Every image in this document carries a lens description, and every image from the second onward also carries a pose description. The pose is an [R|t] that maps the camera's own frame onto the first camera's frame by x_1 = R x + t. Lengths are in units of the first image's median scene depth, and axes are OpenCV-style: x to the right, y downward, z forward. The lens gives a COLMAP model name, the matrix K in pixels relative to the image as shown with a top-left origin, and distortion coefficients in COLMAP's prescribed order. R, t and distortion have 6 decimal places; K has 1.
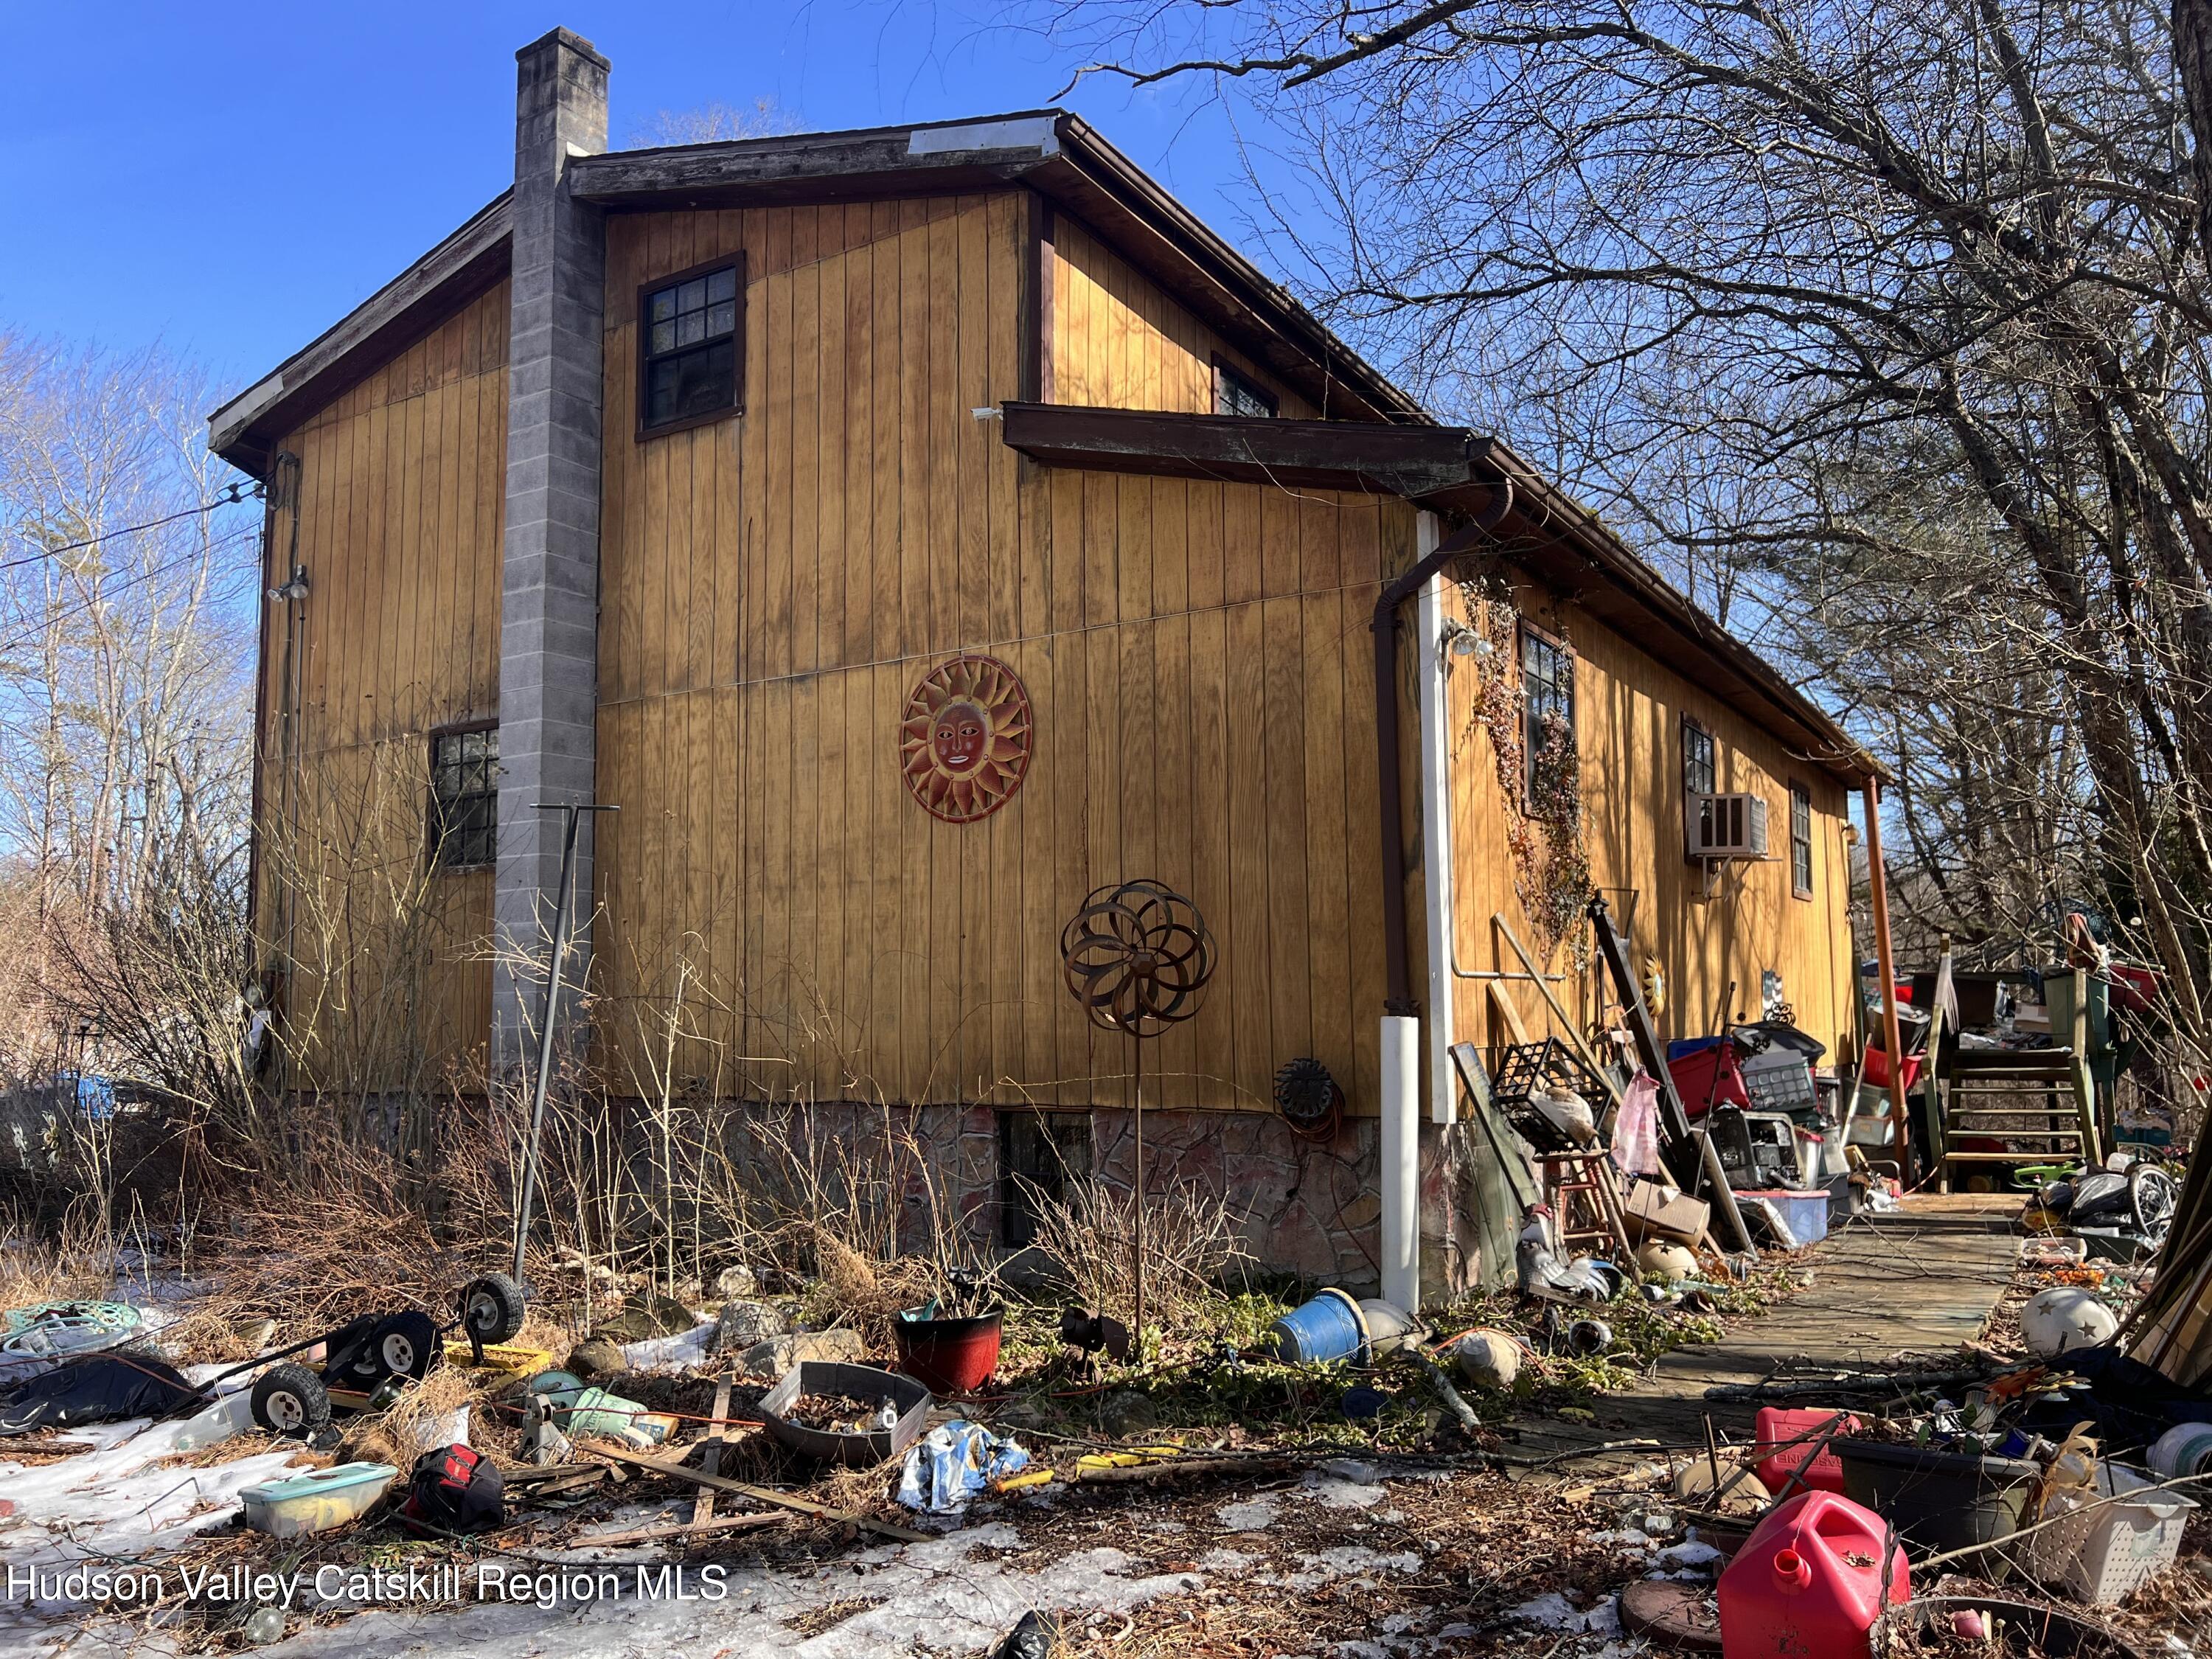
lens RADIAL K [[1648.1, 0, 1117.6], [0, 1648.1, 837.6], [0, 0, 1]] dist [0.050453, -0.058483]
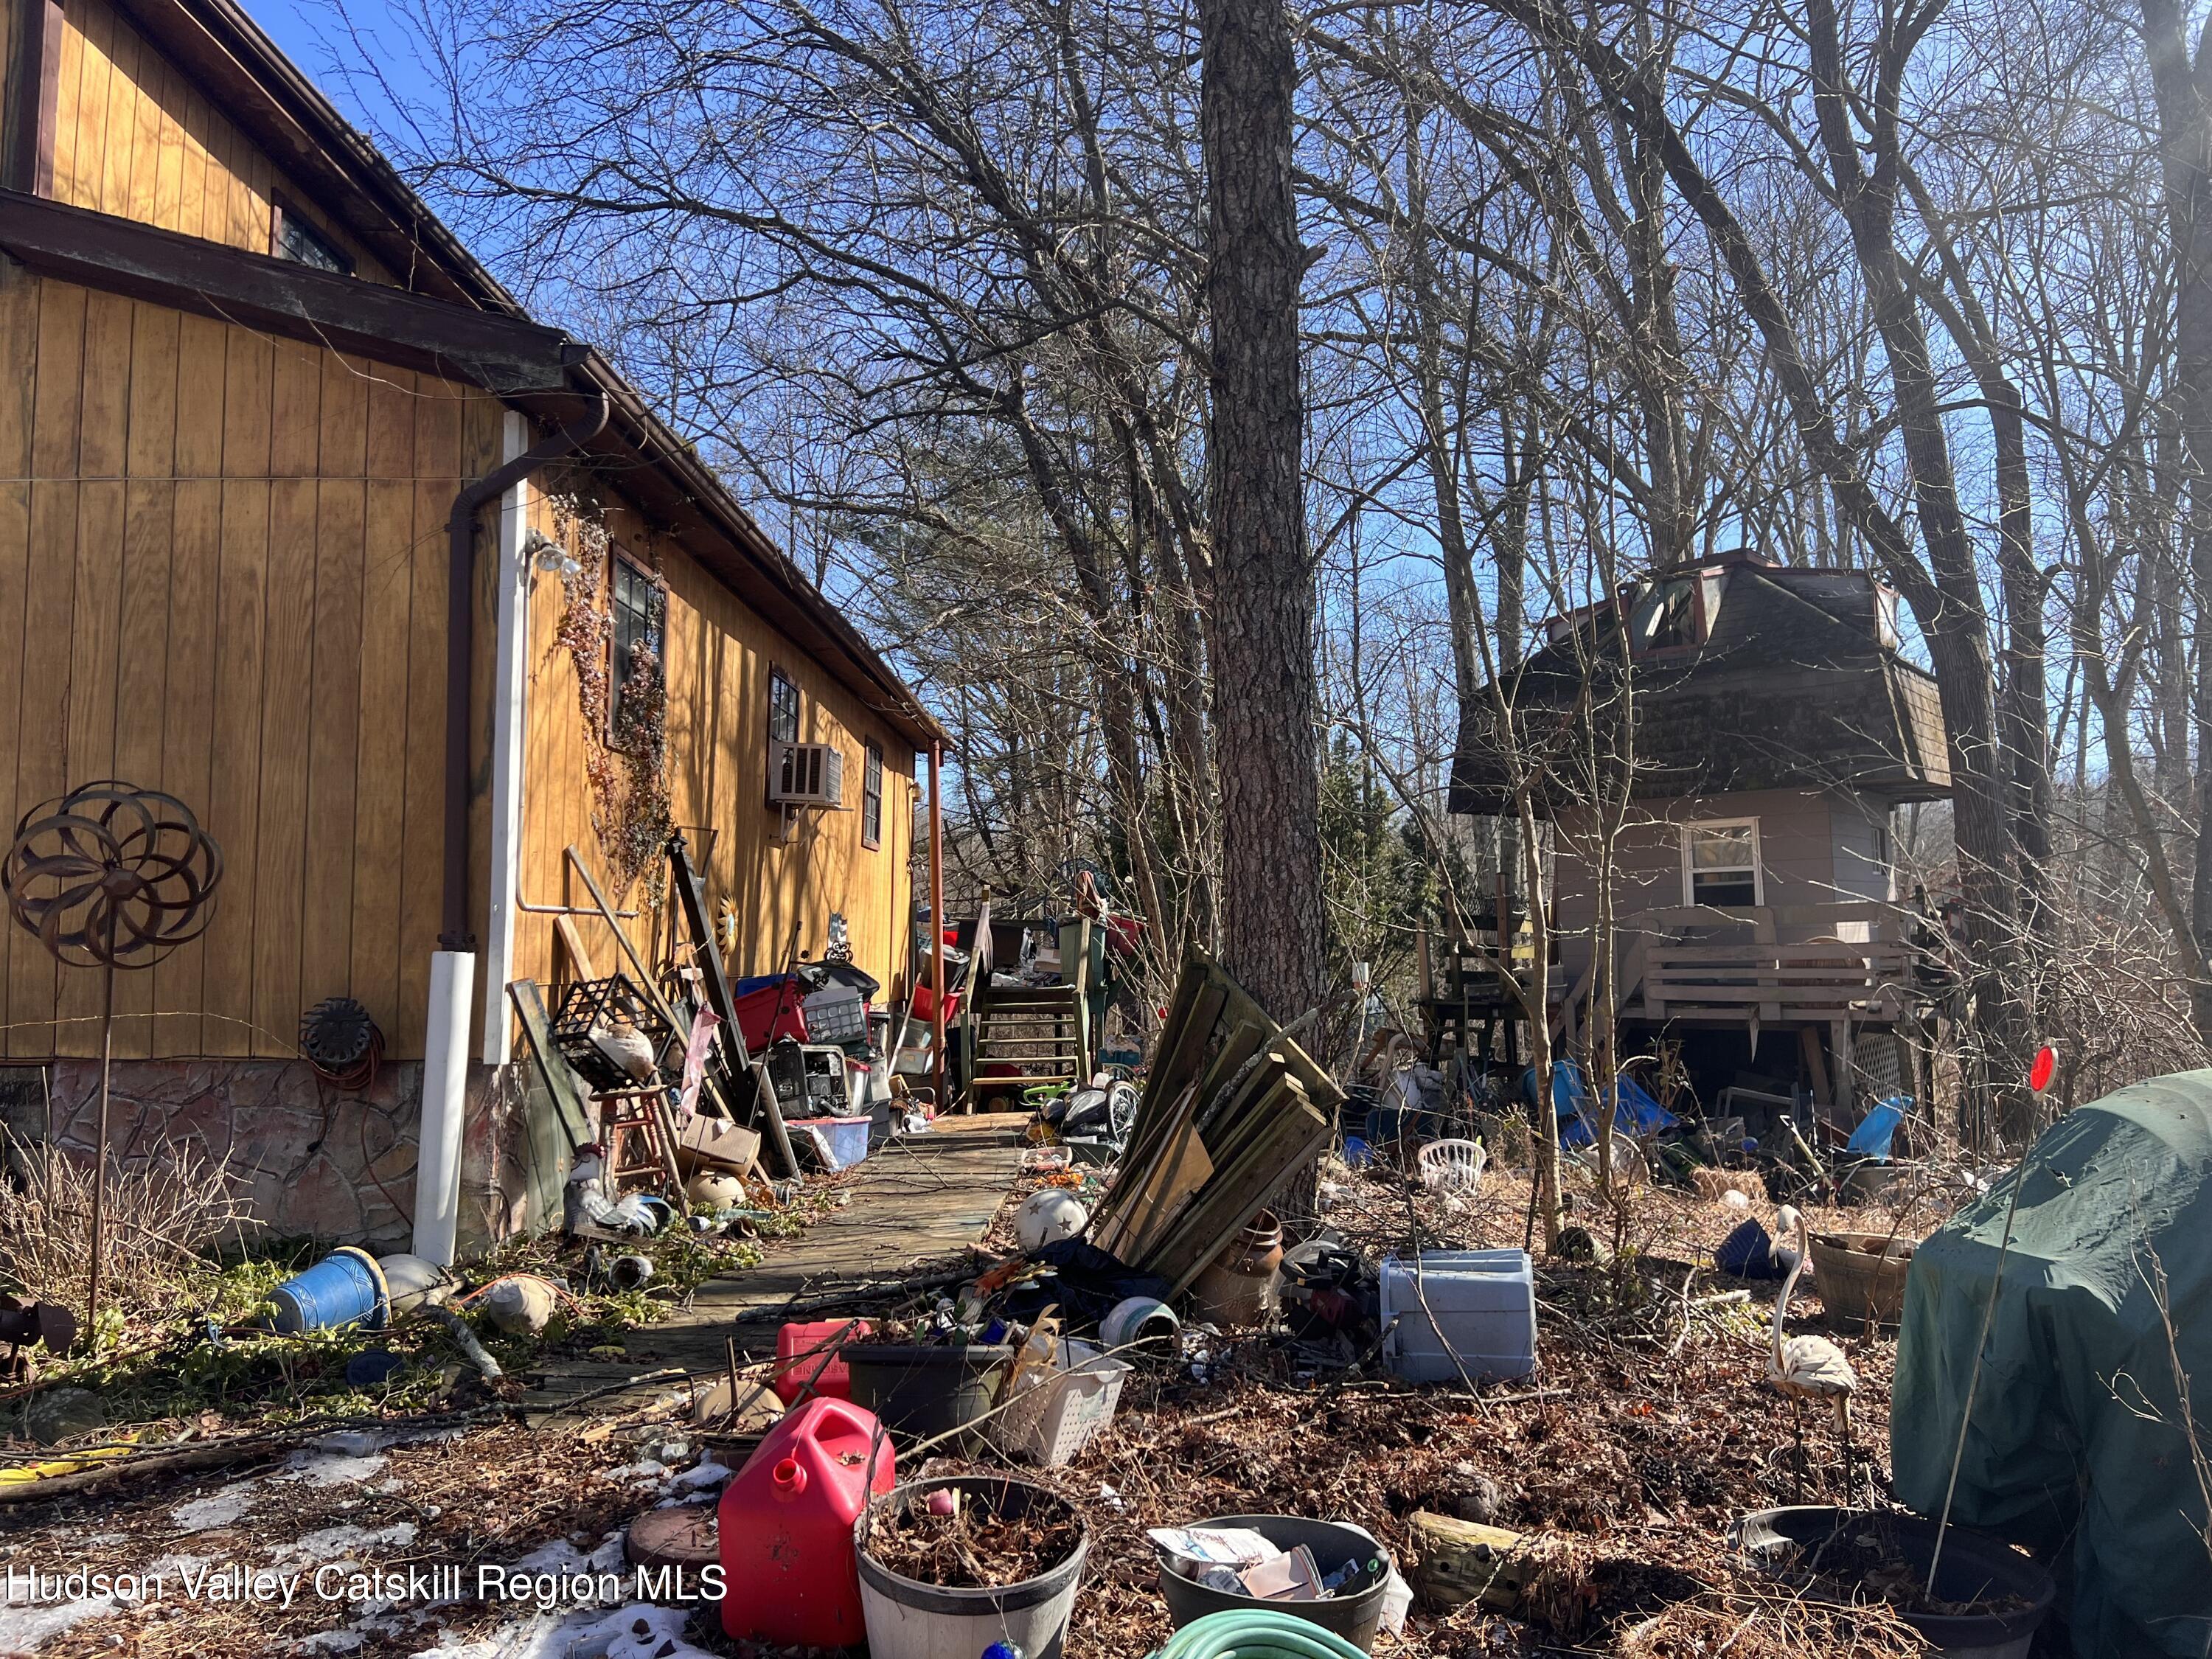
lens RADIAL K [[1628.8, 0, 1153.0], [0, 1628.8, 825.1], [0, 0, 1]] dist [0.033398, -0.047148]
pose [[0.845975, 0.053866, 0.530494, 0.011577], [-0.067874, 0.997670, 0.006935, 0.004381], [-0.528884, -0.041874, 0.847660, 0.012361]]
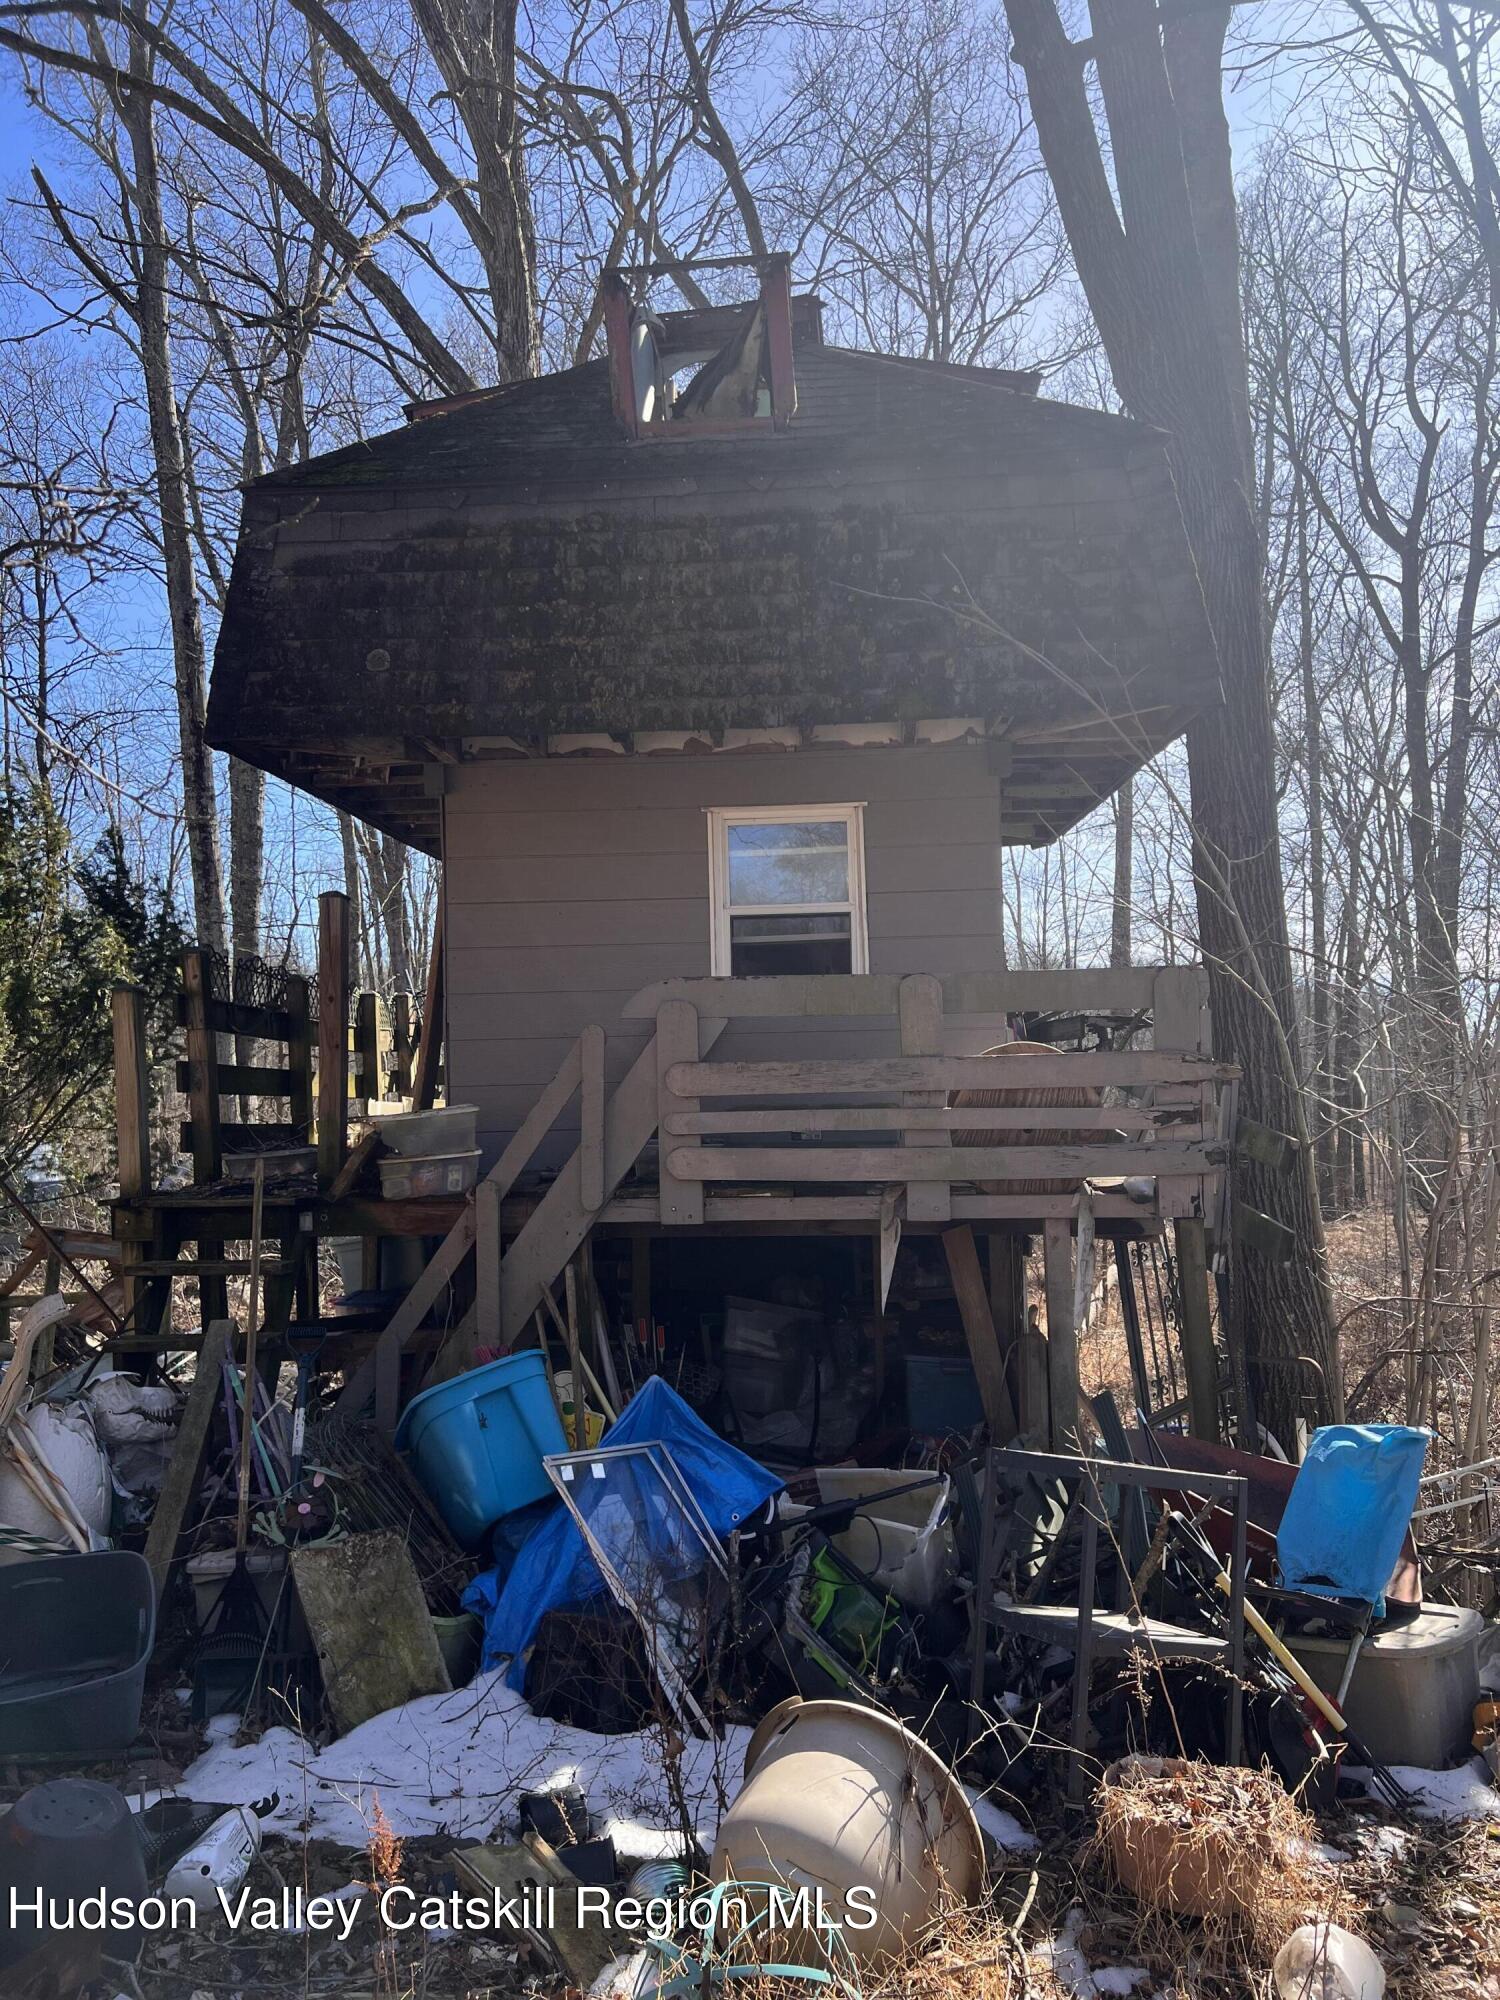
lens RADIAL K [[1490.2, 0, 750.0], [0, 1490.2, 1000.0], [0, 0, 1]] dist [0.050453, -0.058483]
pose [[0.431575, 0.074593, 0.898988, 0.163605], [-0.098962, 0.994475, -0.035008, 0.023904], [-0.896632, -0.073857, 0.436573, 0.183289]]
